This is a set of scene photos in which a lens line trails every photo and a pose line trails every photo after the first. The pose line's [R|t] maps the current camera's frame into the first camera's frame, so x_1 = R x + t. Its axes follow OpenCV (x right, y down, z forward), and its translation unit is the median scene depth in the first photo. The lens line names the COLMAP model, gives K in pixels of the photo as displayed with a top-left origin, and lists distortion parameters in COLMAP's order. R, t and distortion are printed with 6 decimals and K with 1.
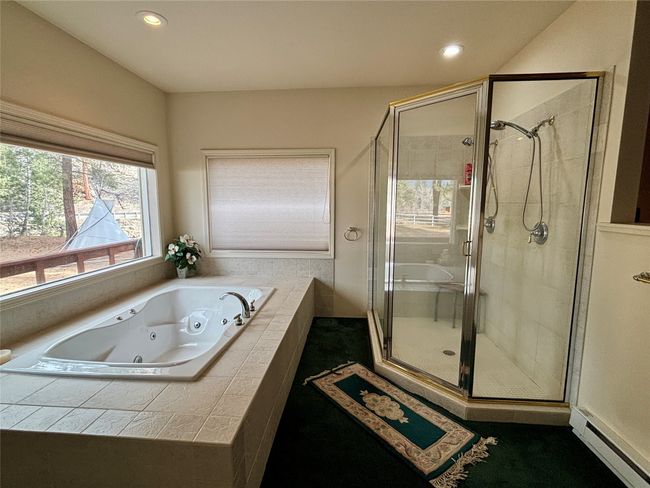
lens RADIAL K [[307.3, 0, 324.8], [0, 307.3, 243.9], [0, 0, 1]] dist [0.005681, 0.000457]
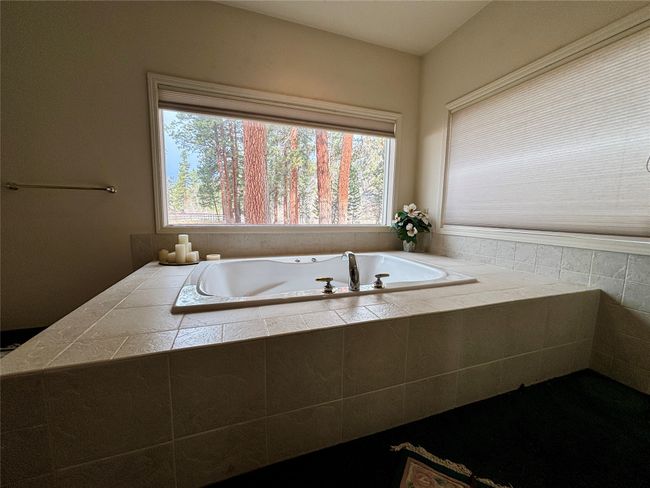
lens RADIAL K [[262.1, 0, 324.6], [0, 262.1, 243.0], [0, 0, 1]] dist [-0.003159, 0.000133]
pose [[0.412383, 0.109527, -0.904403, 0.156877], [-0.126029, 0.990060, 0.062434, 0.068788], [0.902251, 0.088234, 0.422088, 0.444940]]
